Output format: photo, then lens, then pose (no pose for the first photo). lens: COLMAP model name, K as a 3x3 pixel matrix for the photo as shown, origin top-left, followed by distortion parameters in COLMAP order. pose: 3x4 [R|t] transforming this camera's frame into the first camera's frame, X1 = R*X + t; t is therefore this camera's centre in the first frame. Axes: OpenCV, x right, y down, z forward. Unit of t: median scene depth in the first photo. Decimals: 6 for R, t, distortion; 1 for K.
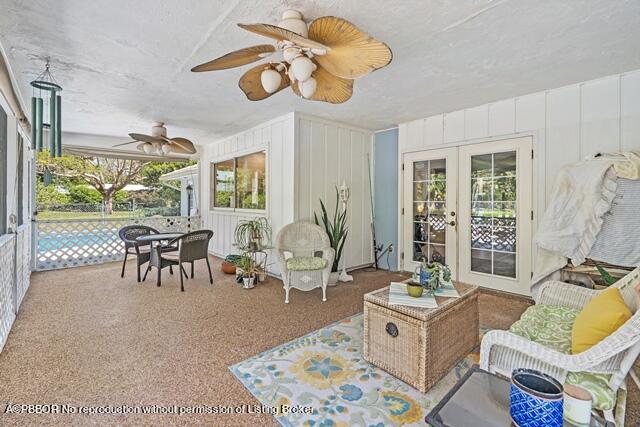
lens RADIAL K [[290.3, 0, 320.6], [0, 290.3, 201.5], [0, 0, 1]] dist [0.000339, 0.000070]
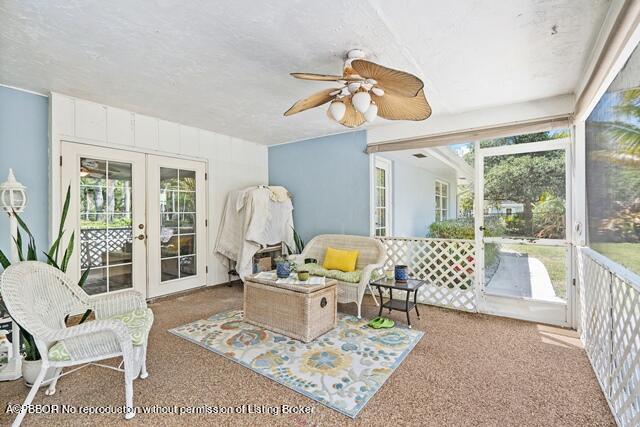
lens RADIAL K [[292.3, 0, 323.5], [0, 292.3, 212.3], [0, 0, 1]] dist [-0.000670, -0.000289]
pose [[-0.239343, -0.004325, 0.970925, -0.979282], [0.001954, 0.999986, 0.004936, -0.008608], [-0.970933, 0.003079, -0.239331, 1.142978]]
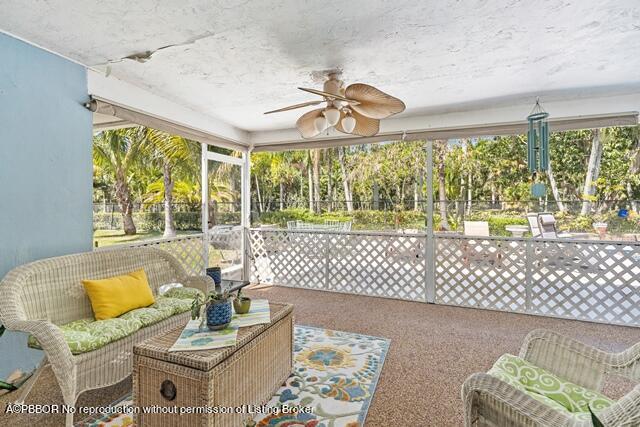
lens RADIAL K [[290.3, 0, 320.6], [0, 290.3, 201.5], [0, 0, 1]] dist [0.000339, 0.000070]
pose [[-0.888668, -0.007999, -0.458482, 0.490276], [-0.002854, 0.999925, -0.011913, -0.017812], [0.458543, -0.009278, -0.888624, 1.790318]]
